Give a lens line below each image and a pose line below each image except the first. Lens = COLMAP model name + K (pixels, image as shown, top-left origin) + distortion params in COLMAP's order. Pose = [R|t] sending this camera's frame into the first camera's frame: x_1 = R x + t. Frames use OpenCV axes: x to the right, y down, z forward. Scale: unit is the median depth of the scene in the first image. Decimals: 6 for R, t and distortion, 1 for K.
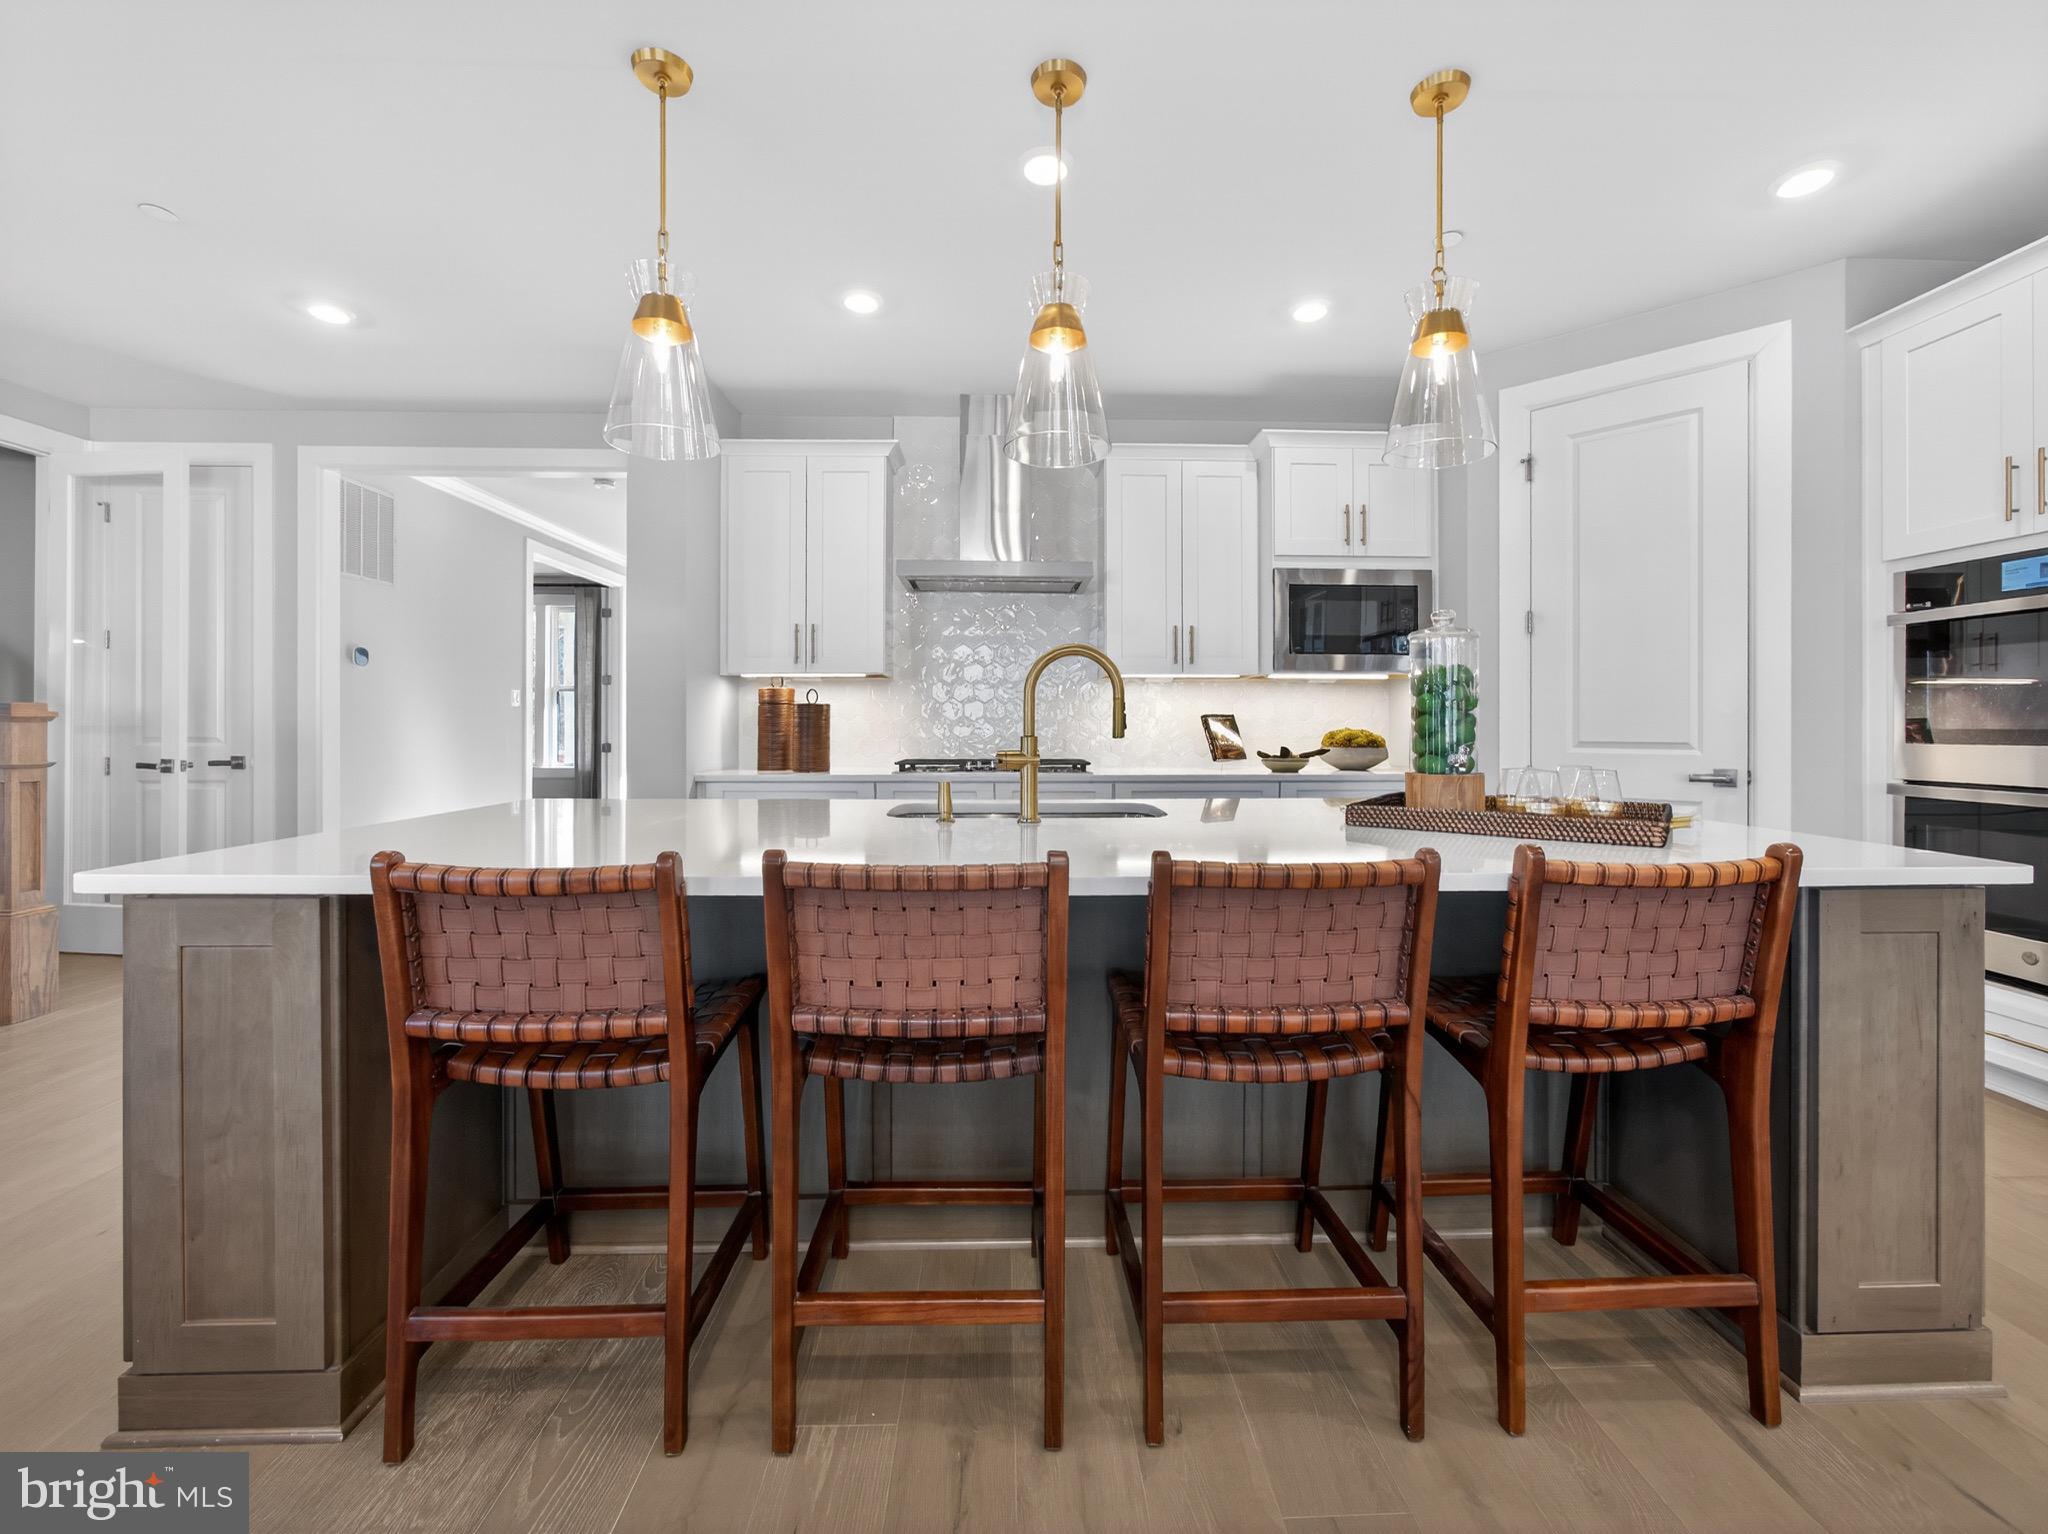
lens RADIAL K [[788.1, 0, 1026.6], [0, 788.1, 738.3], [0, 0, 1]] dist [-0.000432, 0.000012]
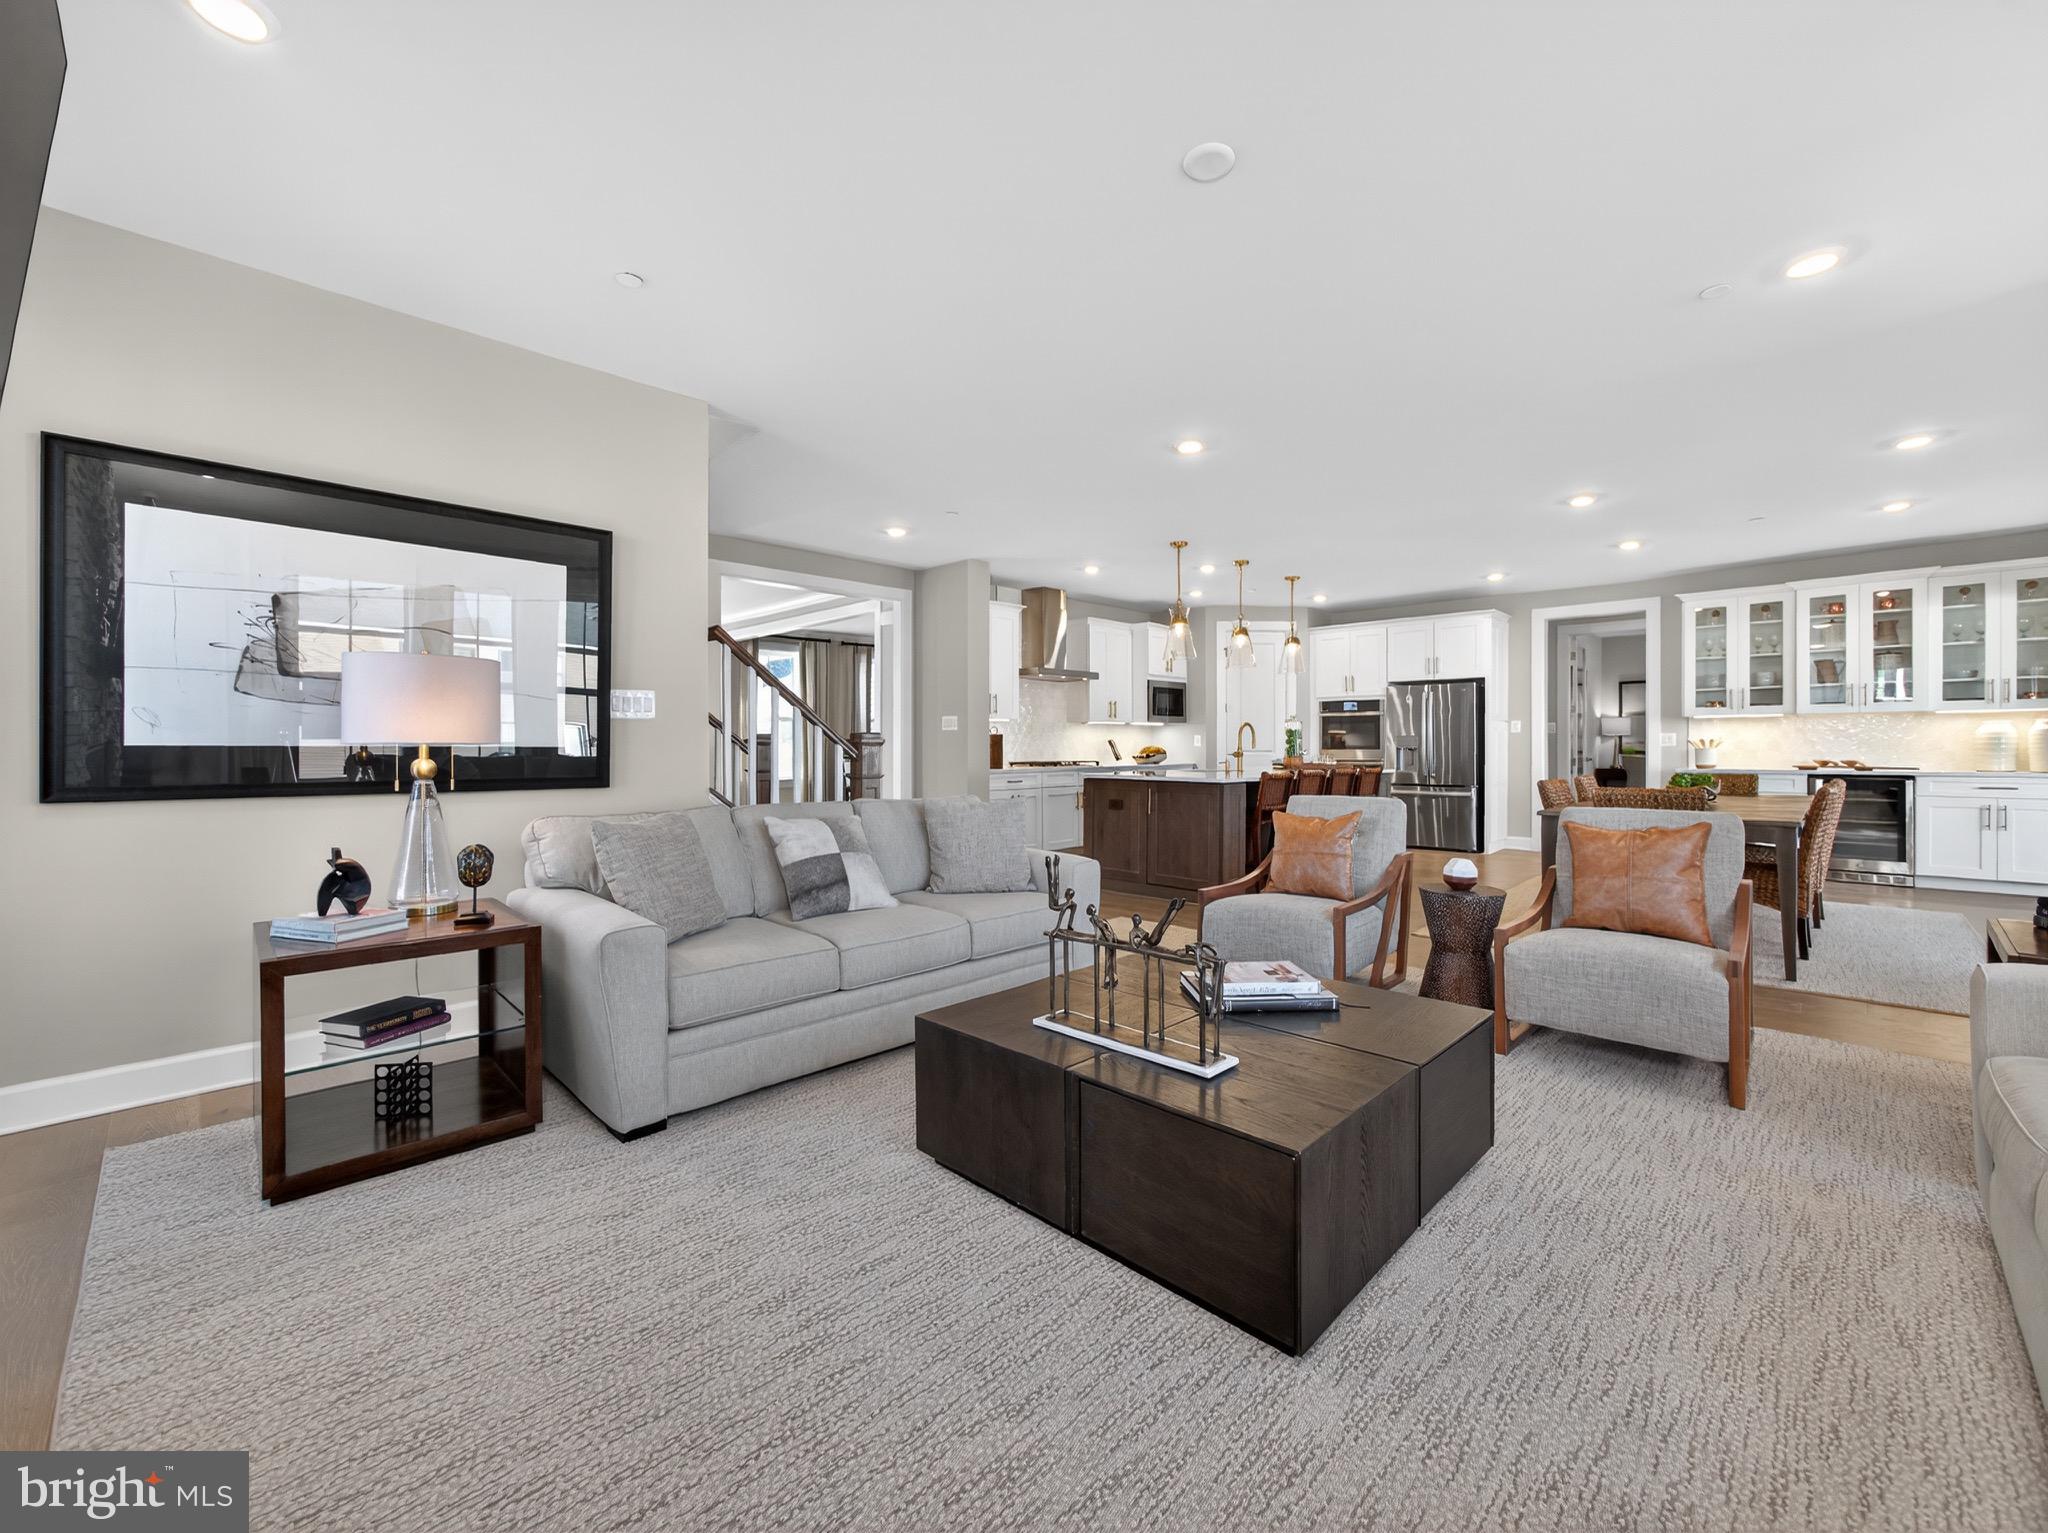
lens RADIAL K [[836.4, 0, 1016.3], [0, 836.4, 734.7], [0, 0, 1]] dist [-0.006150, 0.000301]
pose [[0.722560, 0.007283, 0.691270, -2.300432], [0.014019, 0.999585, -0.025185, 0.013122], [-0.691166, 0.027888, 0.722158, -0.711475]]
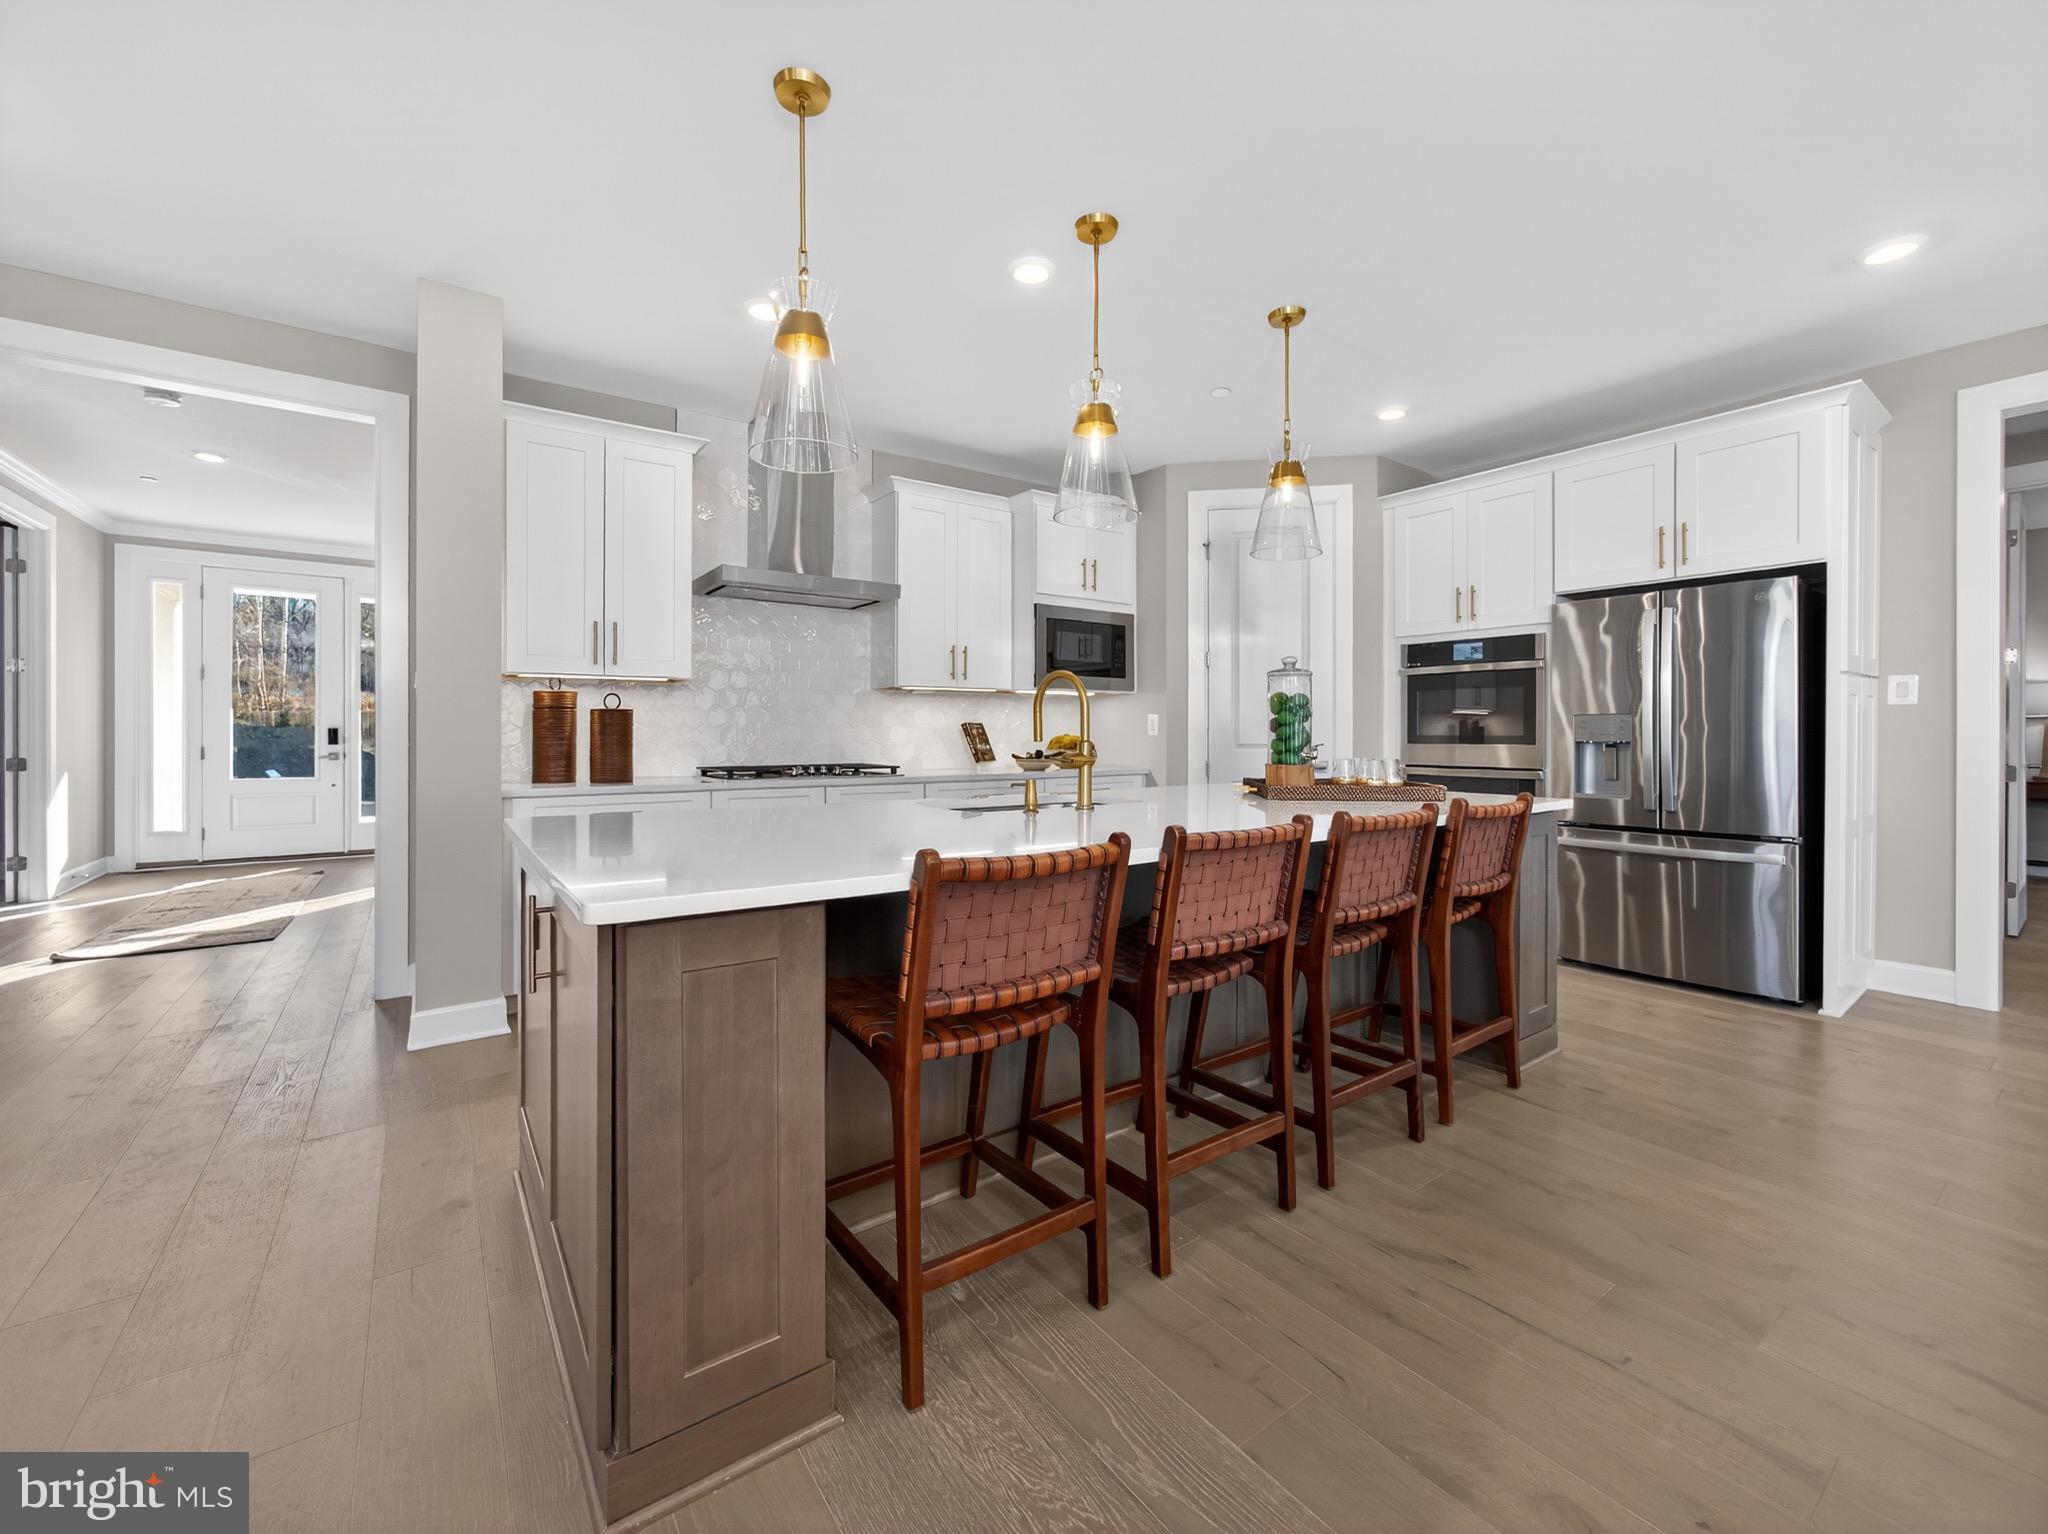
lens RADIAL K [[836.4, 0, 1016.3], [0, 836.4, 735.2], [0, 0, 1]] dist [-0.006150, 0.000301]
pose [[0.825508, -0.001666, 0.564389, -0.571135], [0.010327, 0.999873, -0.012152, -0.000001], [-0.564297, 0.015860, 0.825420, -0.019739]]
